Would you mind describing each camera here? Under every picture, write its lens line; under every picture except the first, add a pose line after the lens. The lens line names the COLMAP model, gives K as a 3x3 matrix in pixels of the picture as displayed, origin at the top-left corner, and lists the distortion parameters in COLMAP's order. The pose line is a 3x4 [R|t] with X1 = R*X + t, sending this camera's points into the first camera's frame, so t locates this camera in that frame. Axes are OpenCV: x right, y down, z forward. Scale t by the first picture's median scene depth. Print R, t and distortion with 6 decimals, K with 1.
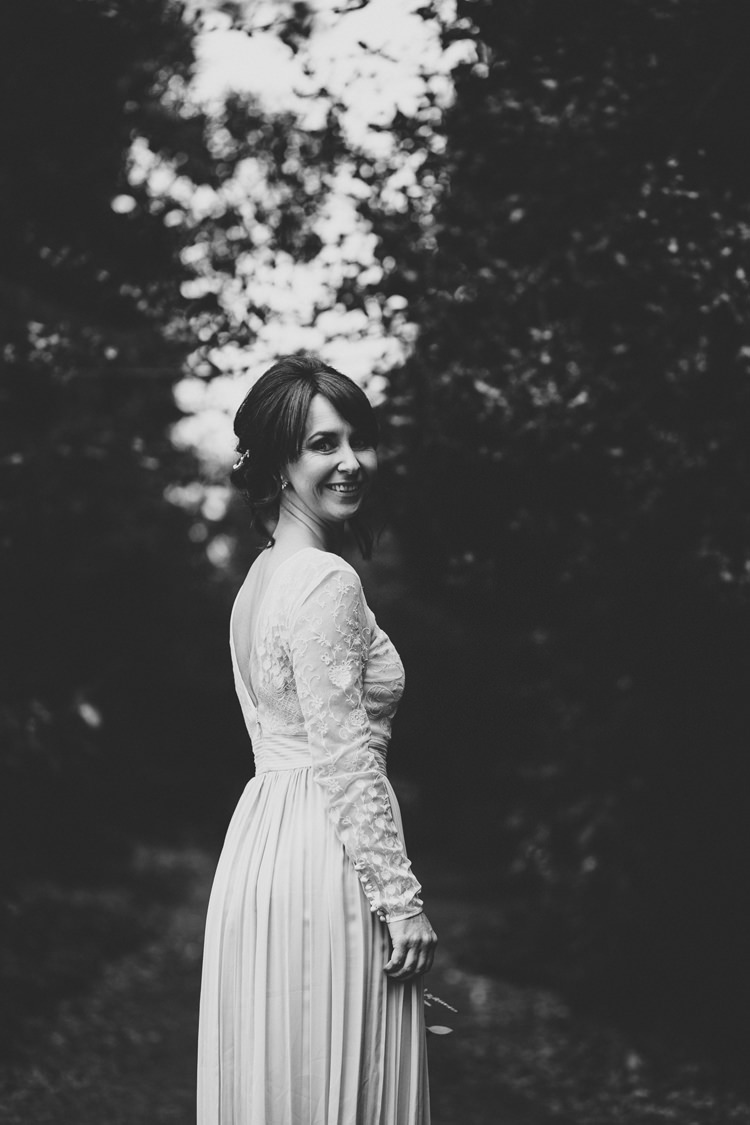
lens RADIAL K [[2677.5, 0, 379.4], [0, 2677.5, 563.9], [0, 0, 1]] dist [-0.102863, 0.000000]
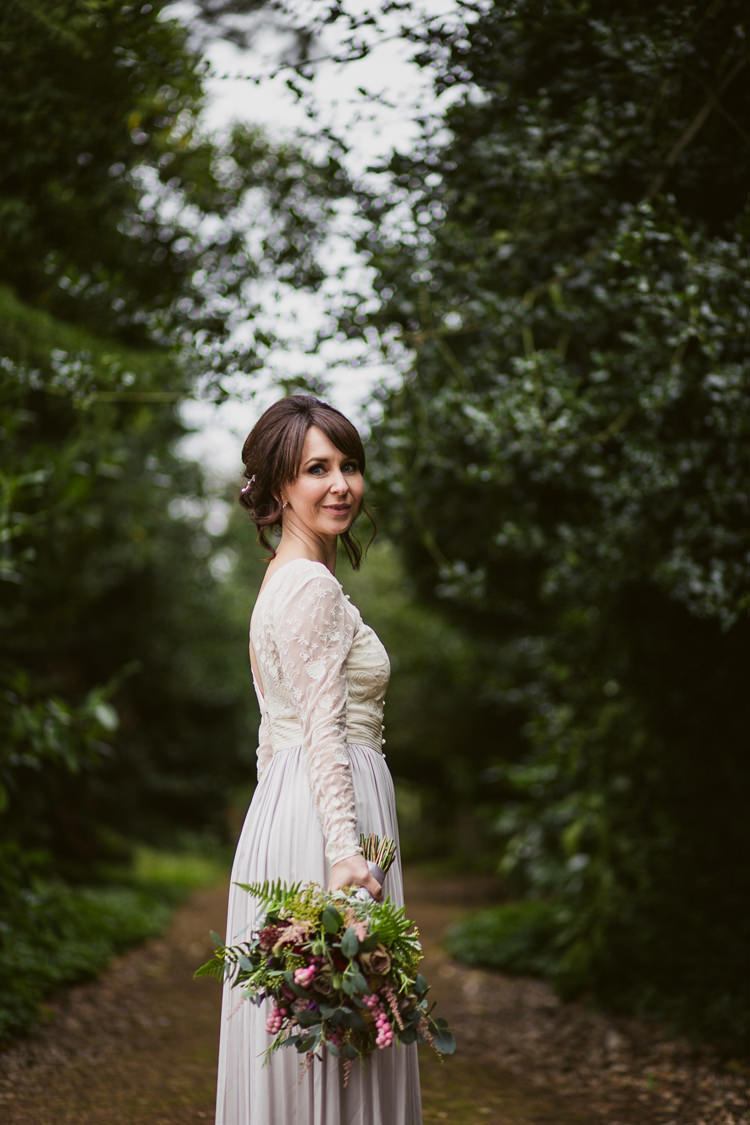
lens RADIAL K [[2677.5, 0, 368.3], [0, 2677.5, 565.3], [0, 0, 1]] dist [-0.102863, 0.000000]
pose [[0.999981, 0.002593, -0.005512, 0.002494], [-0.002622, 0.999982, -0.005350, 0.001838], [0.005498, 0.005364, 0.999970, -0.072908]]
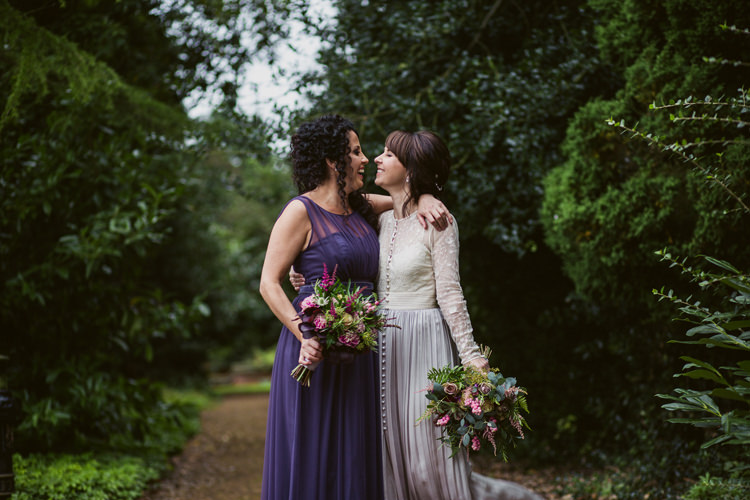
lens RADIAL K [[1785.0, 0, 376.2], [0, 1785.0, 244.0], [0, 0, 1]] dist [-0.102863, 0.000000]
pose [[0.998107, -0.034938, 0.050621, -0.047580], [0.033825, 0.999170, 0.022683, -0.023817], [-0.051371, -0.020928, 0.998460, -0.430436]]
